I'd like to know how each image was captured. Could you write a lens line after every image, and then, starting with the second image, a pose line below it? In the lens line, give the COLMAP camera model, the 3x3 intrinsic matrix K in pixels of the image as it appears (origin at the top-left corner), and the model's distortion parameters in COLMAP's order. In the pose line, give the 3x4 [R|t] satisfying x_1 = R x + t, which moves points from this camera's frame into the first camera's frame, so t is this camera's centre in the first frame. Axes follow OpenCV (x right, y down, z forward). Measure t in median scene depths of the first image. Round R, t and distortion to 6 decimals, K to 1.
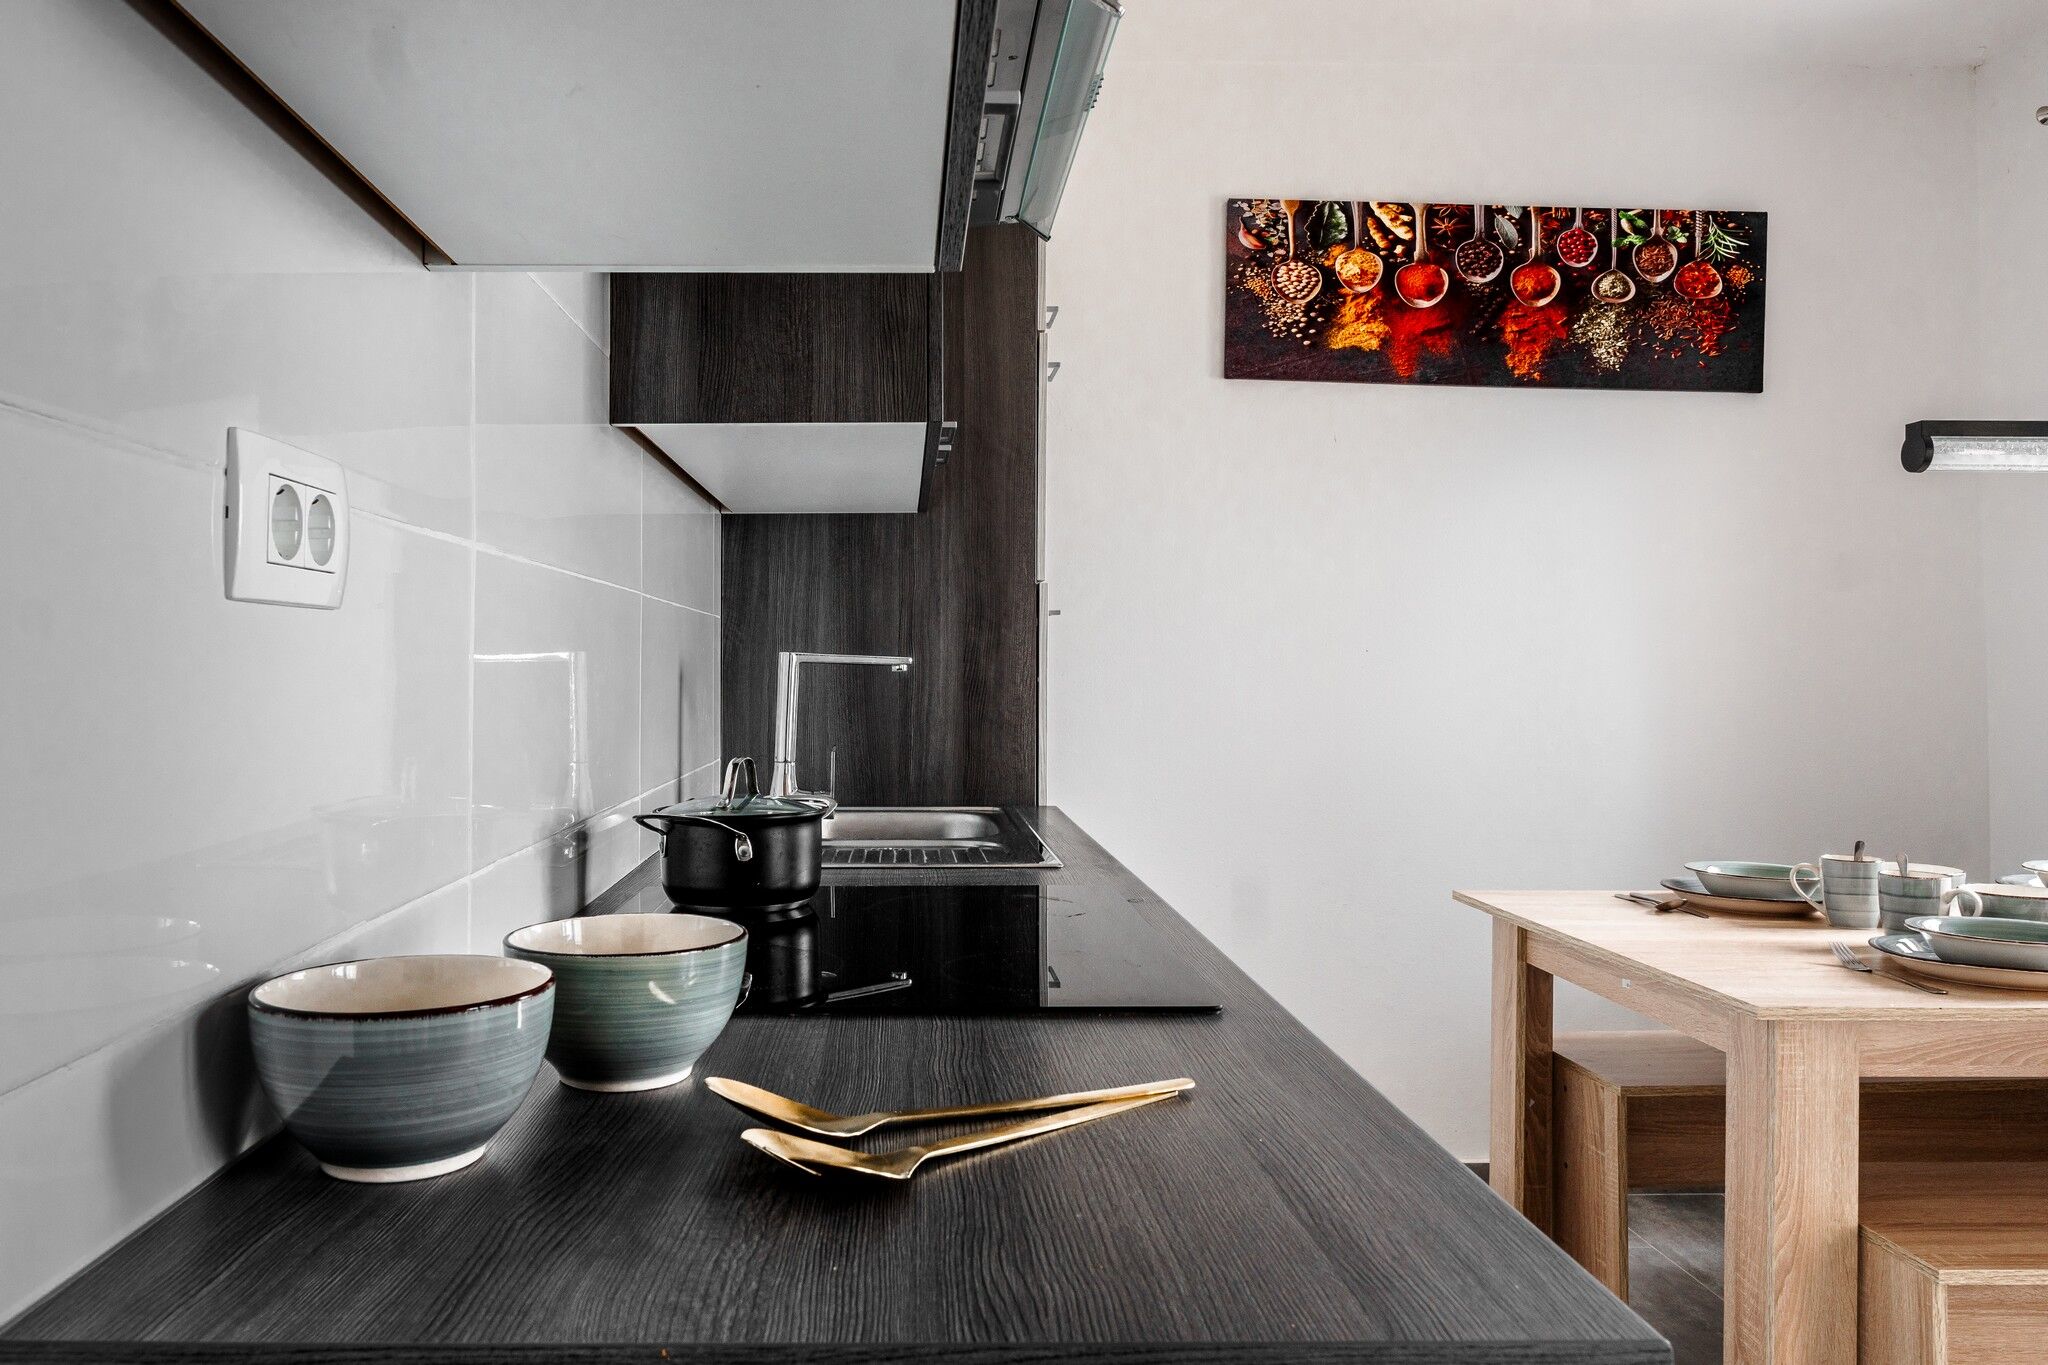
lens RADIAL K [[1470.2, 0, 921.2], [0, 1470.2, 639.3], [0, 0, 1]] dist [-0.002140, -0.004587]
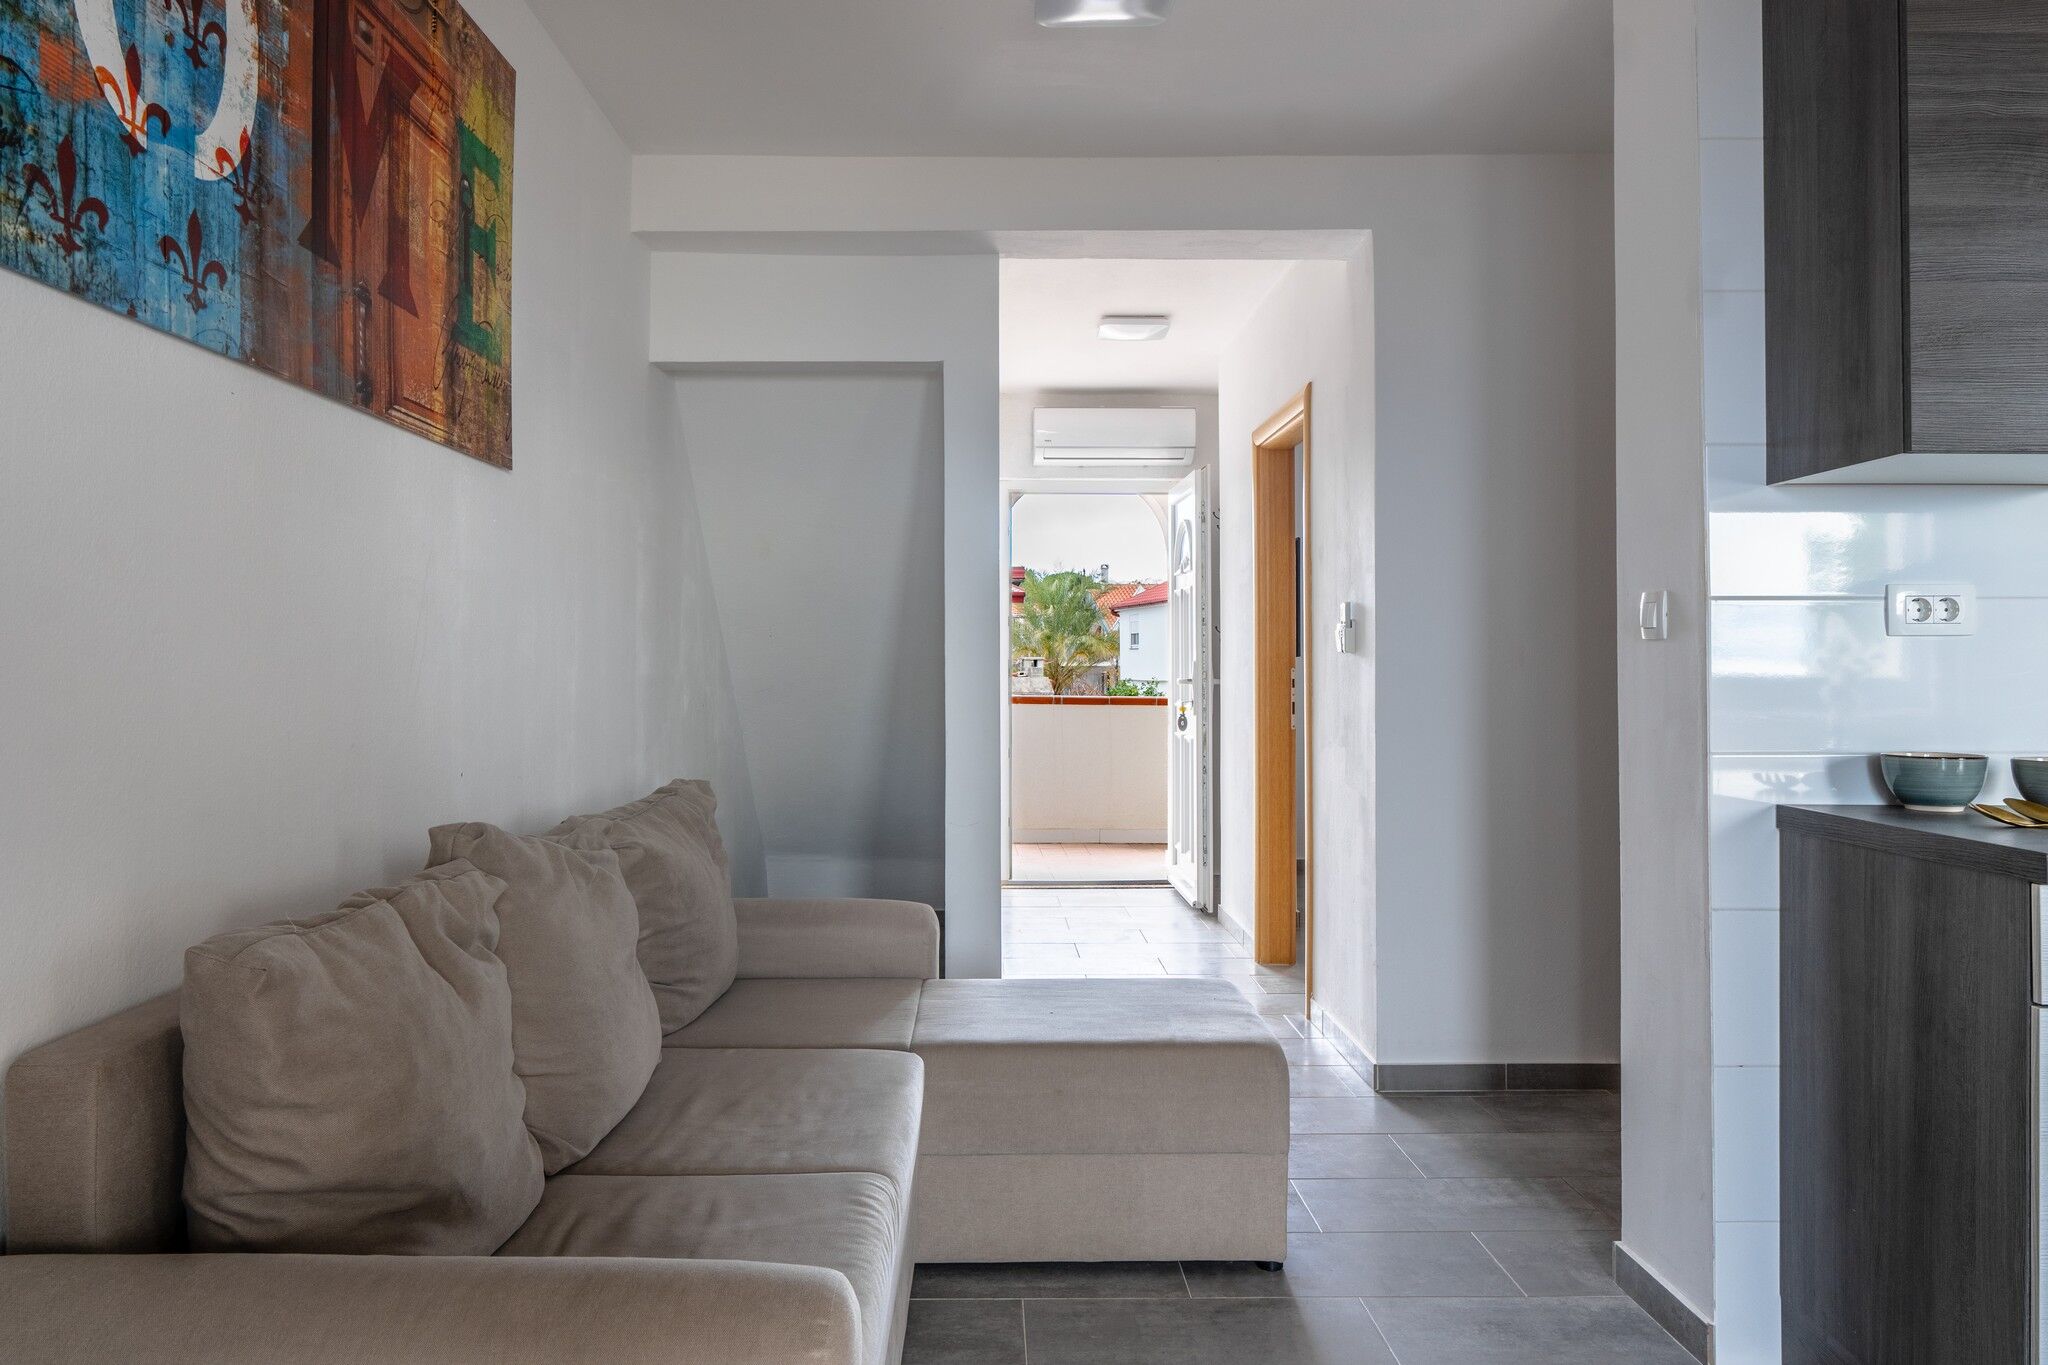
lens RADIAL K [[1446.0, 0, 987.5], [0, 1446.0, 638.5], [0, 0, 1]] dist [-0.000411, -0.006178]
pose [[-0.009402, -0.021106, -0.999733, 0.617214], [0.023933, 0.999486, -0.021326, -0.000182], [0.999669, -0.024127, -0.008892, -0.223541]]
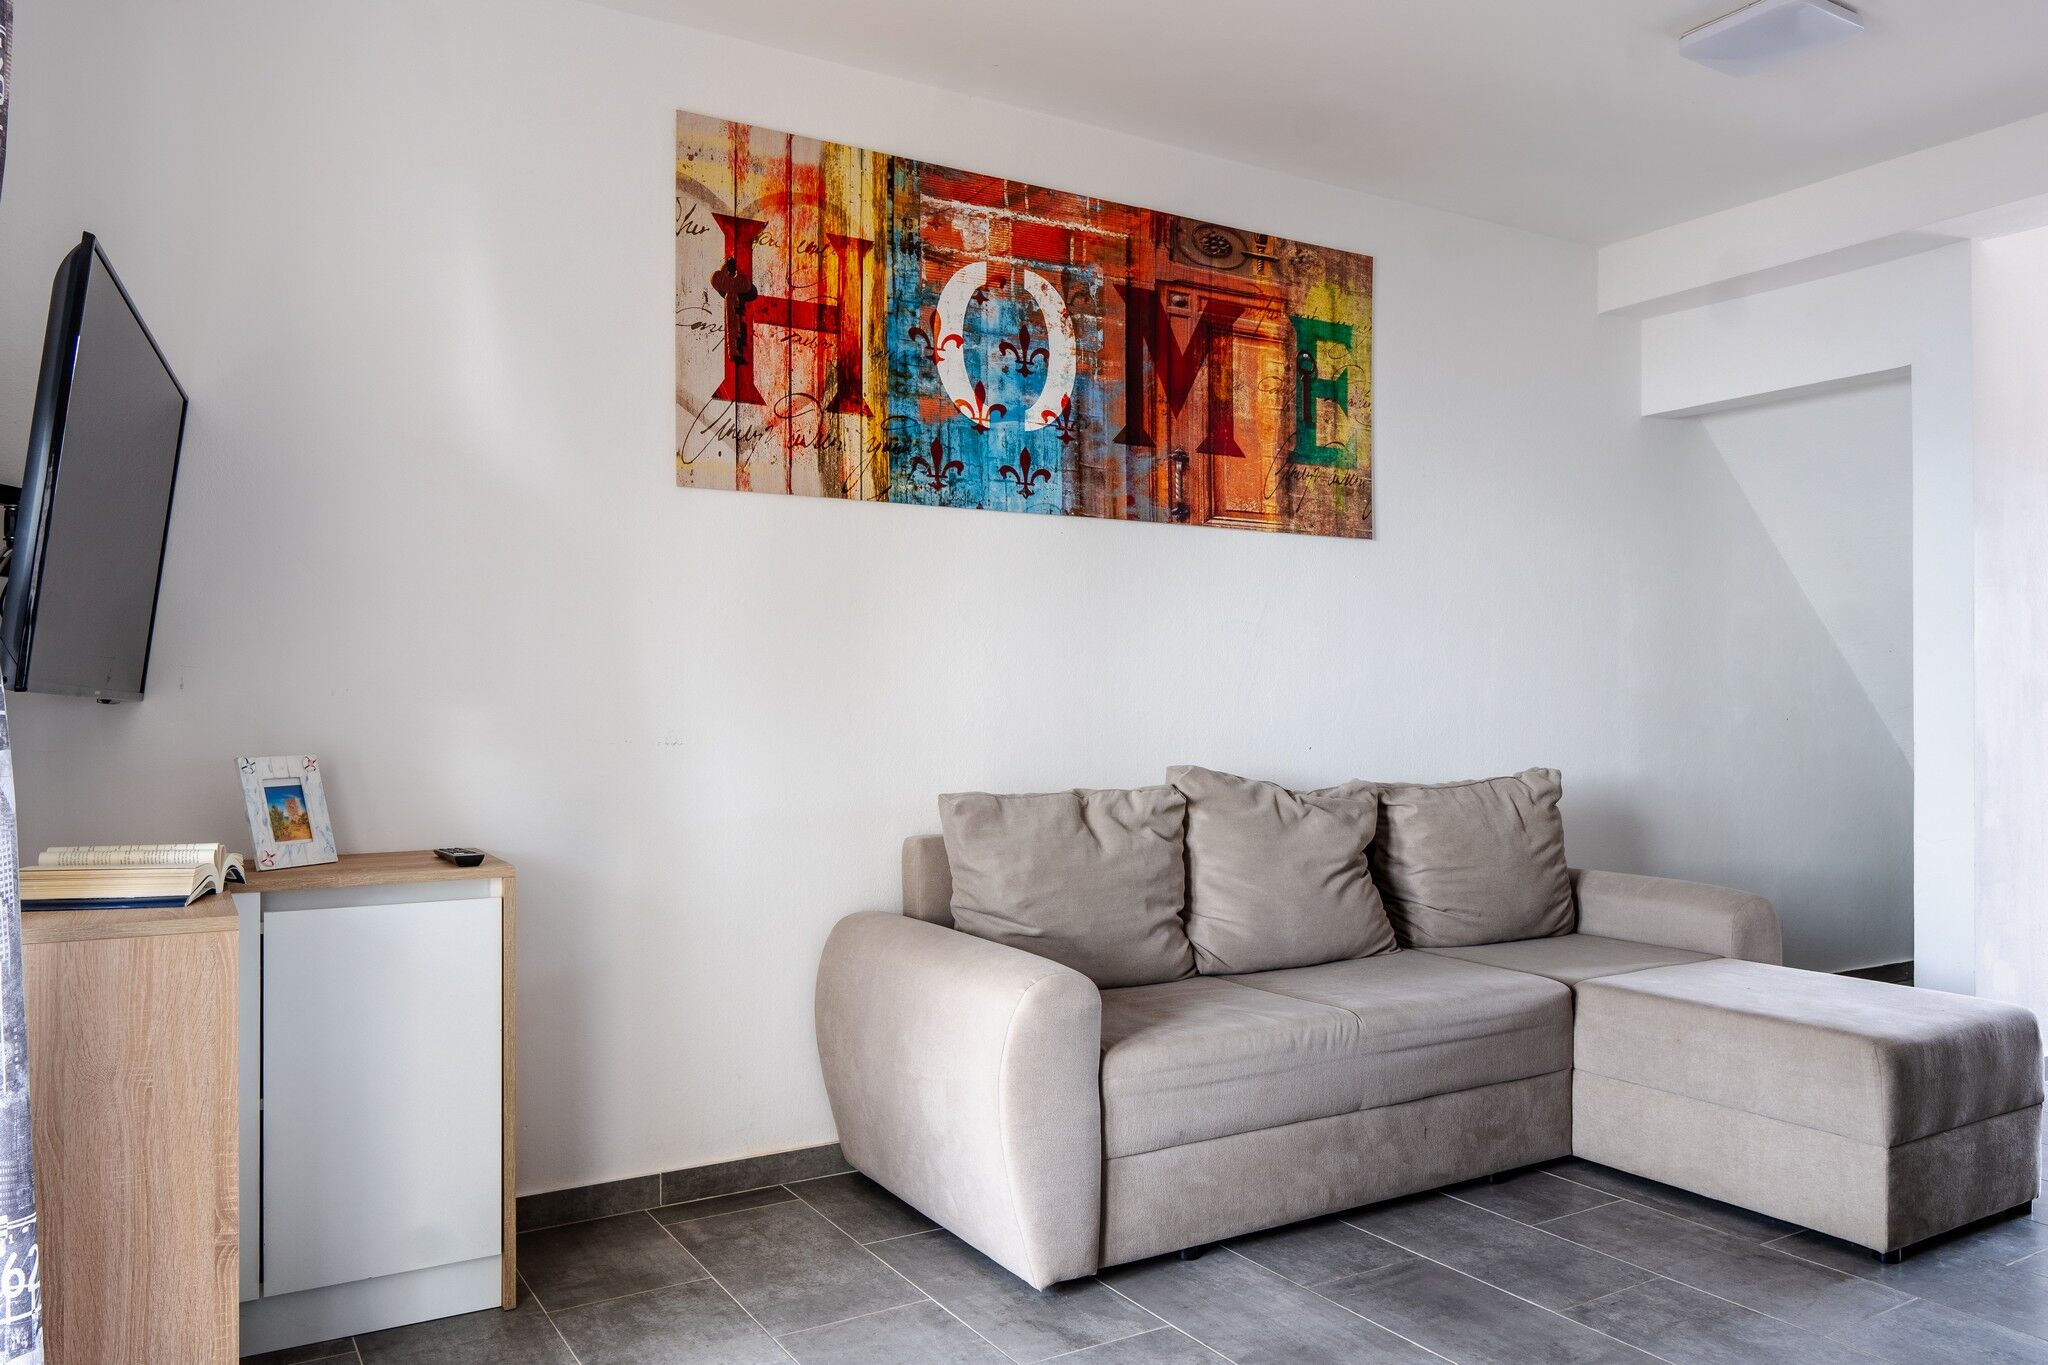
lens RADIAL K [[1441.2, 0, 1047.0], [0, 1441.2, 689.5], [0, 0, 1]] dist [0.001470, 0.000547]
pose [[-0.855734, -0.003568, -0.517403, 0.631759], [0.011368, 0.999605, -0.025695, 0.031614], [0.517291, -0.027870, -0.855356, 0.407073]]
